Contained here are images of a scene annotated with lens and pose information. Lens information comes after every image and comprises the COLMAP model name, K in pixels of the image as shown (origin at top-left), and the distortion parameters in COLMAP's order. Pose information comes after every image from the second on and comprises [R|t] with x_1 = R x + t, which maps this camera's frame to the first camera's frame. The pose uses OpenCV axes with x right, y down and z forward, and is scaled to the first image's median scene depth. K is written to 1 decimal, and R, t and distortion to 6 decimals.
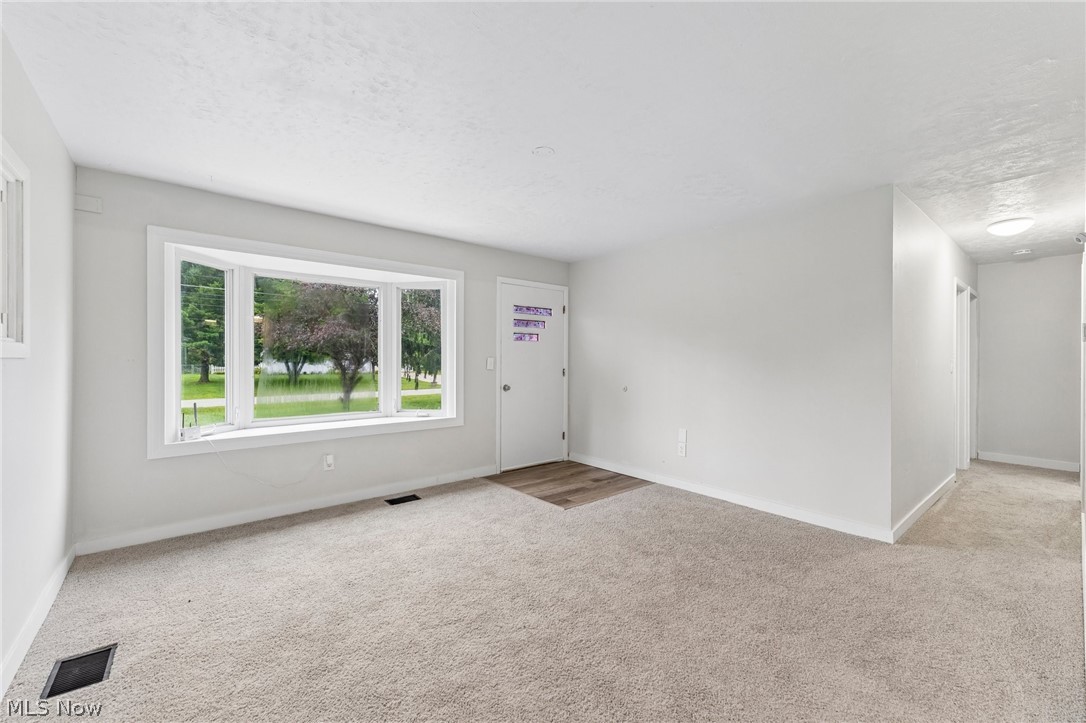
lens RADIAL K [[435.3, 0, 532.9], [0, 435.3, 363.1], [0, 0, 1]] dist [0.002287, 0.000486]
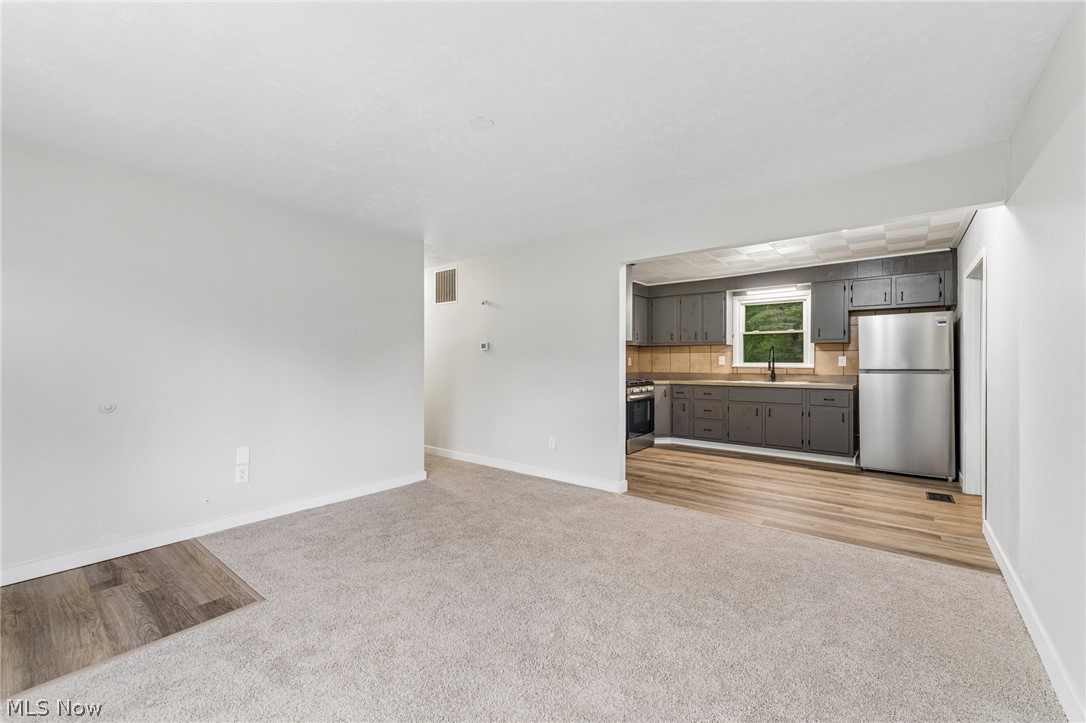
lens RADIAL K [[435.3, 0, 551.0], [0, 435.3, 362.6], [0, 0, 1]] dist [0.002287, 0.000486]
pose [[-0.217248, -0.011695, 0.976046, -0.568650], [-0.003311, 0.999931, 0.011244, -0.011684], [-0.976111, -0.000789, -0.217272, 0.675005]]
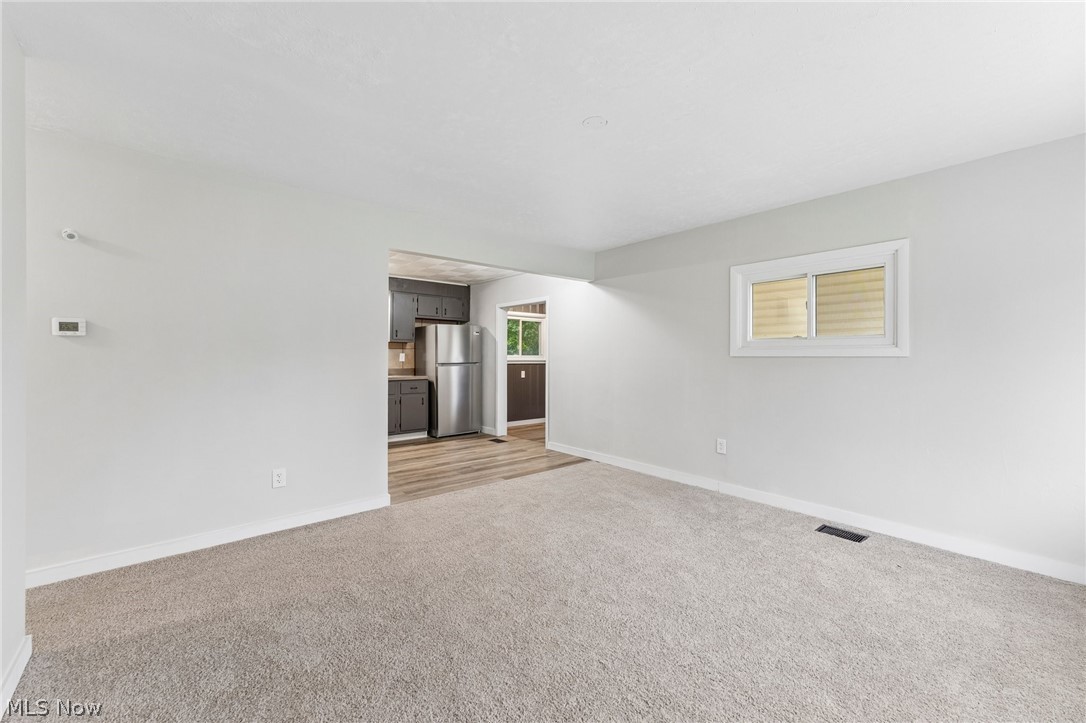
lens RADIAL K [[435.3, 0, 539.9], [0, 435.3, 352.2], [0, 0, 1]] dist [0.002287, 0.000486]
pose [[-0.999793, -0.002658, -0.020181, 0.093757], [-0.002419, 0.999926, -0.011899, -0.004696], [0.020212, -0.011848, -0.999726, 1.215078]]
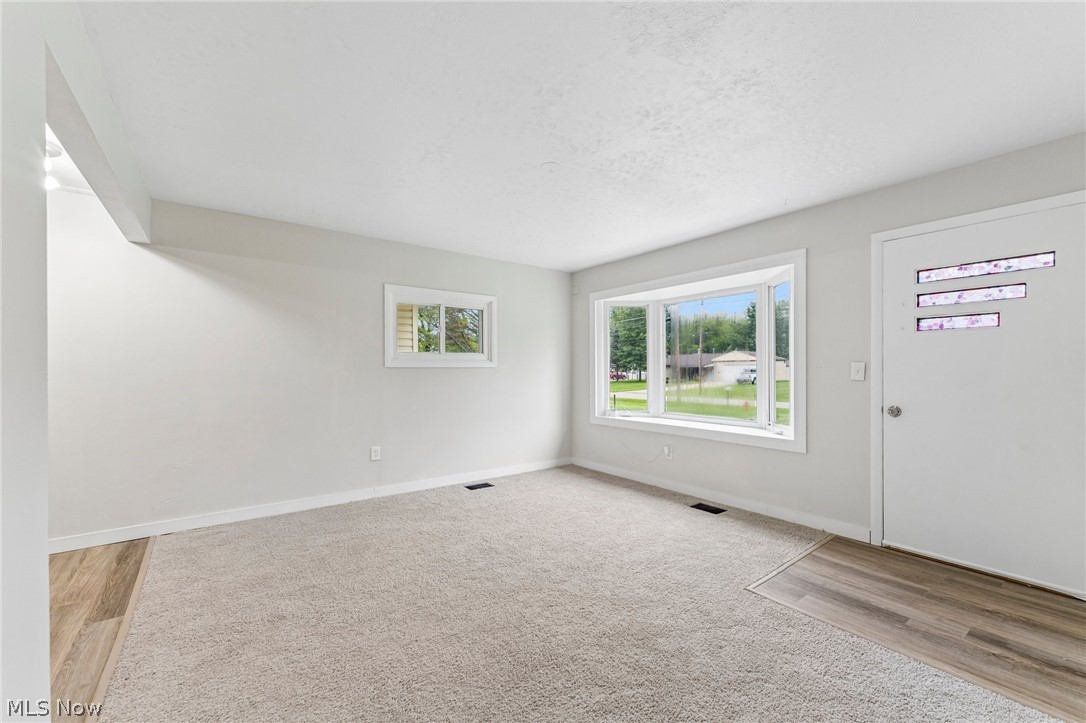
lens RADIAL K [[435.3, 0, 540.4], [0, 435.3, 367.6], [0, 0, 1]] dist [0.002287, 0.000486]
pose [[-0.038511, 0.000018, -0.999258, 0.694382], [0.002205, 0.999998, -0.000067, -0.006691], [0.999256, -0.002206, -0.038510, 0.648898]]
